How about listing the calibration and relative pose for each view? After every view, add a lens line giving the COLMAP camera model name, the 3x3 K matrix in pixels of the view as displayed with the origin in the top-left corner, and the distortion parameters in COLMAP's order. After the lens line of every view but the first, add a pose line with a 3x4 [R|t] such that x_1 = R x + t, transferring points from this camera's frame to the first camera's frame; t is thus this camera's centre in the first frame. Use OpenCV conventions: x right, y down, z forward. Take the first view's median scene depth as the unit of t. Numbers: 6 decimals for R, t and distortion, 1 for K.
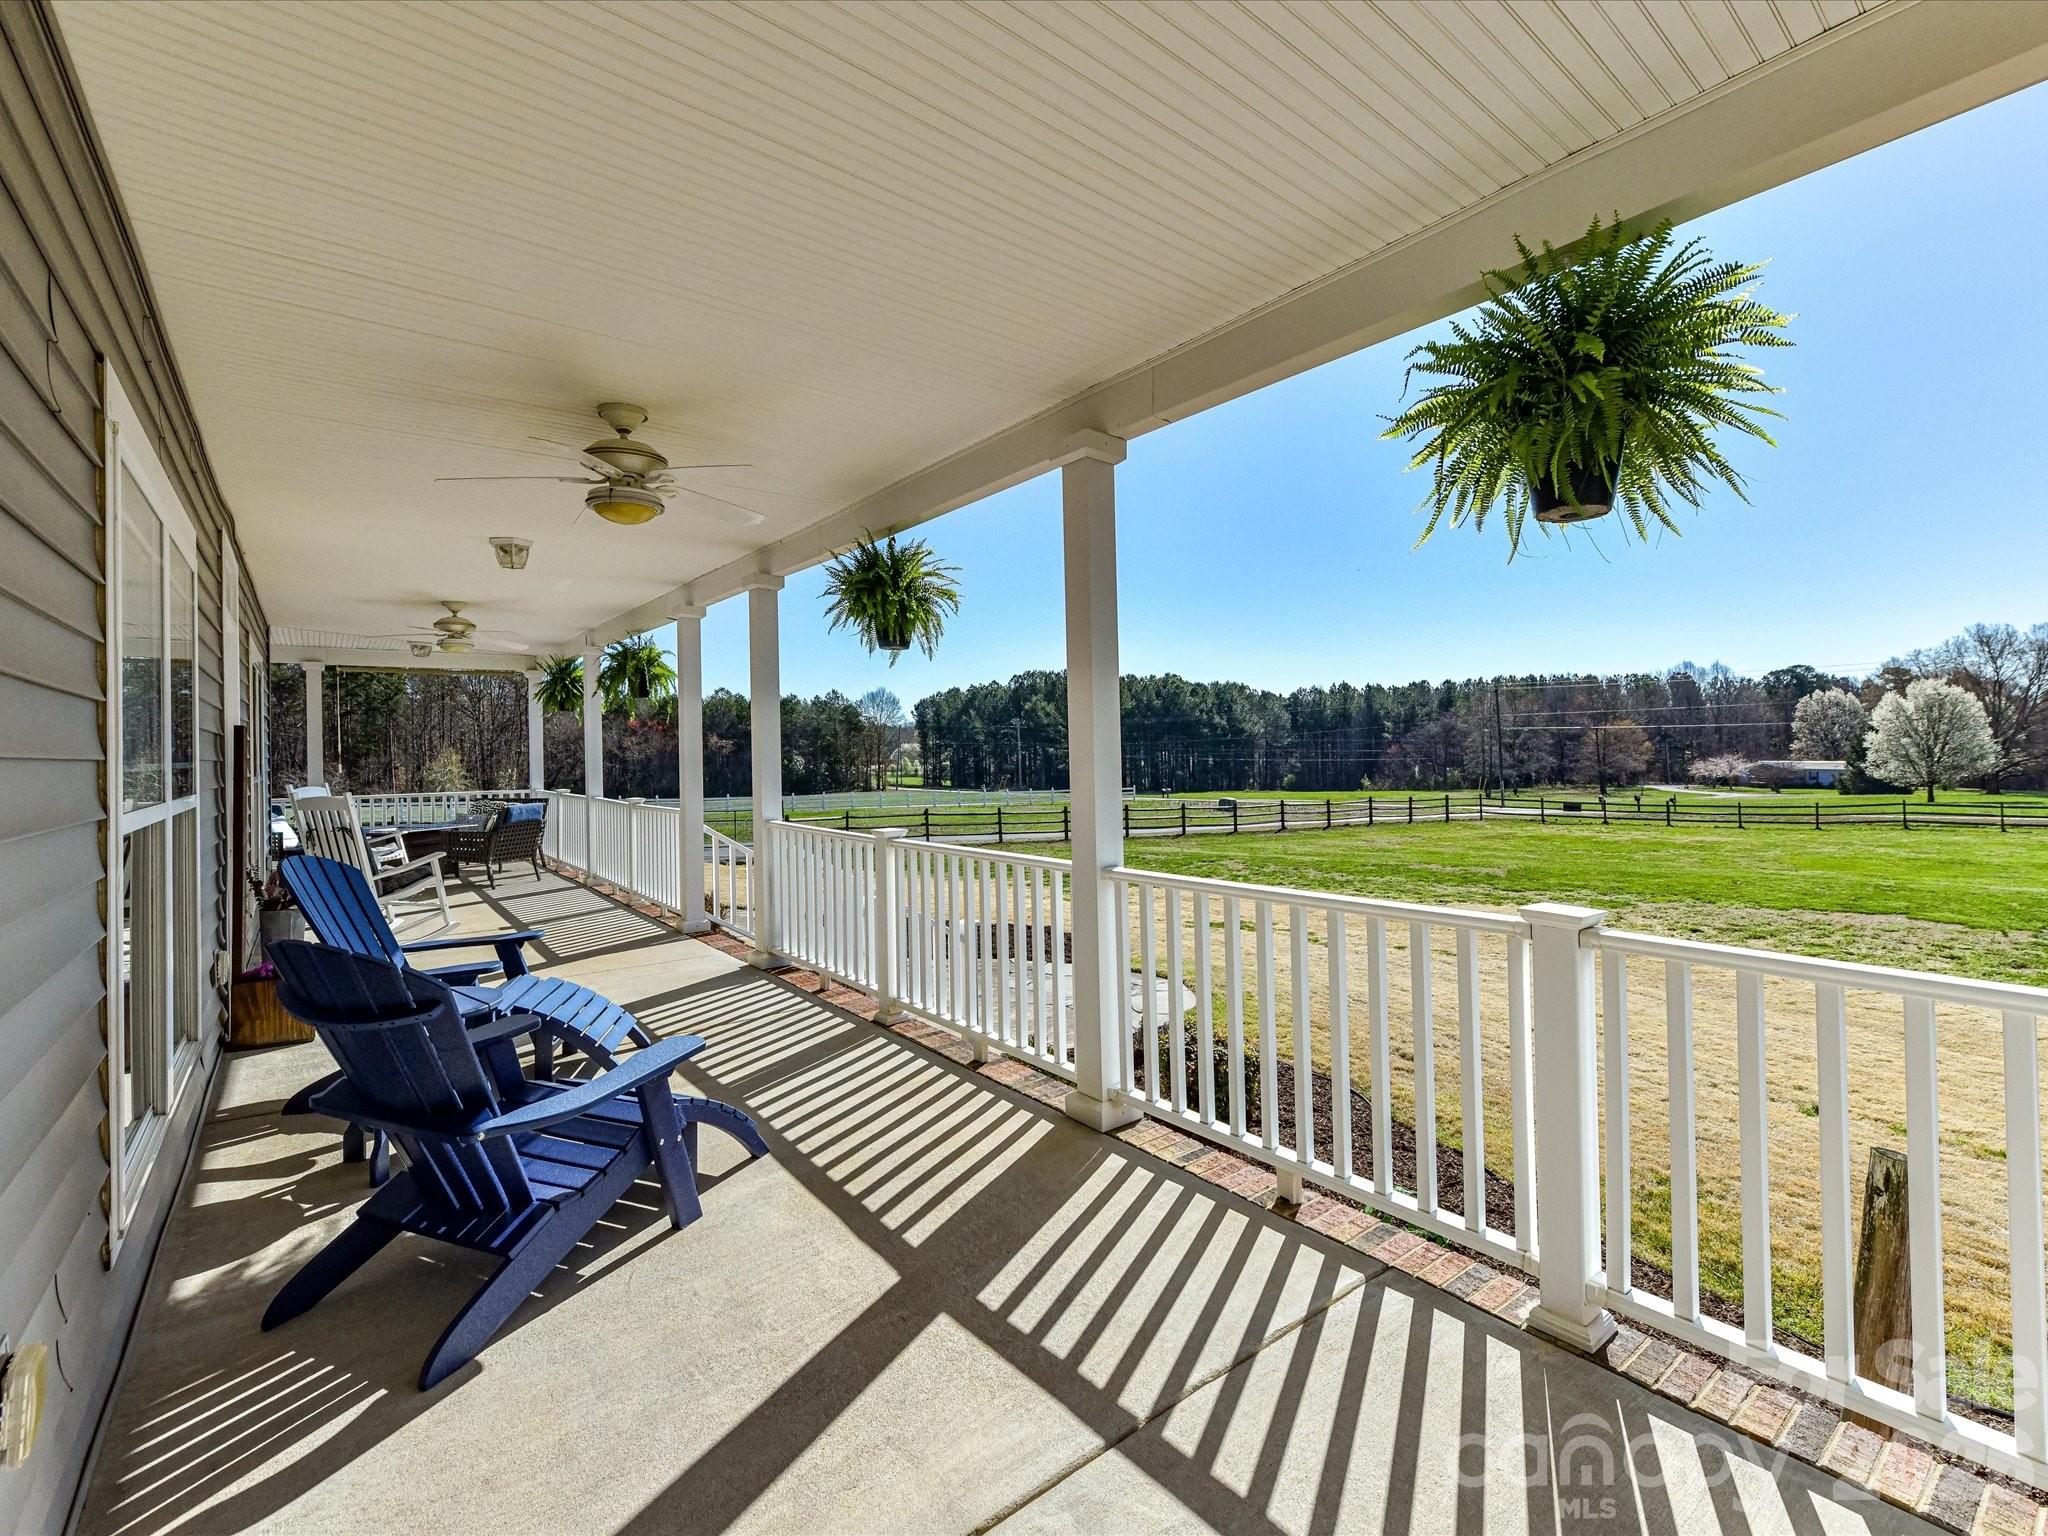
lens RADIAL K [[921.9, 0, 1024.9], [0, 921.9, 734.2], [0, 0, 1]] dist [0.001561, -0.000313]
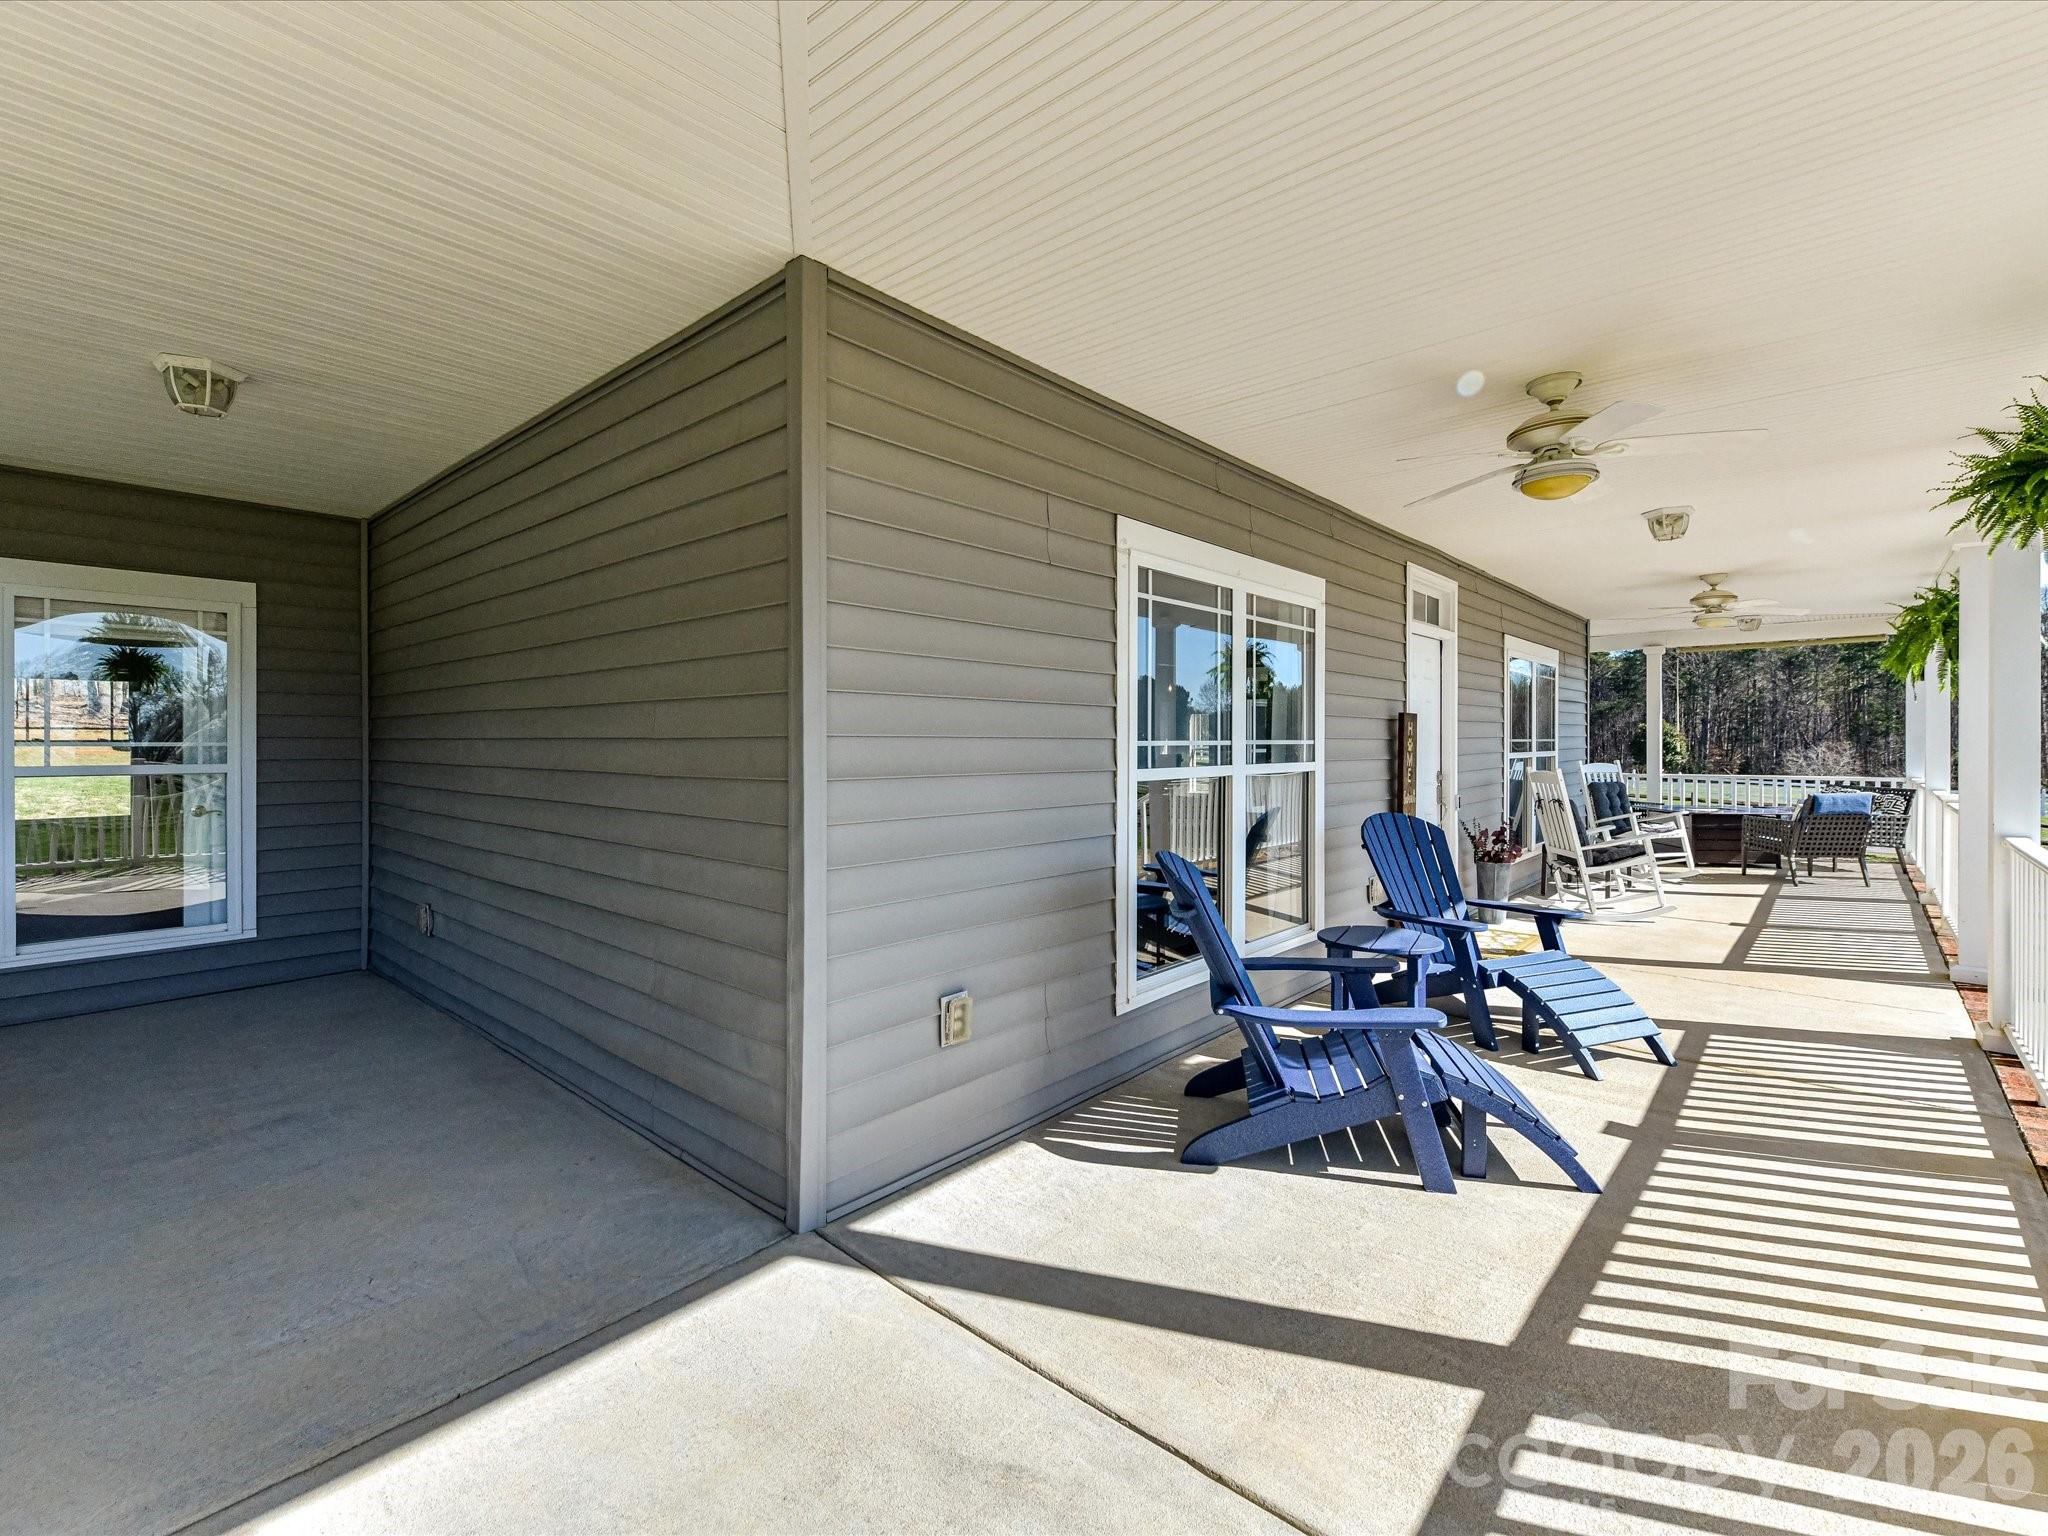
lens RADIAL K [[922.4, 0, 1018.5], [0, 922.4, 750.9], [0, 0, 1]] dist [0.003142, -0.003887]
pose [[0.163050, 0.022491, -0.986361, 0.433594], [0.019357, 0.999475, 0.025990, -0.001251], [0.986428, -0.023331, 0.162529, 0.286754]]
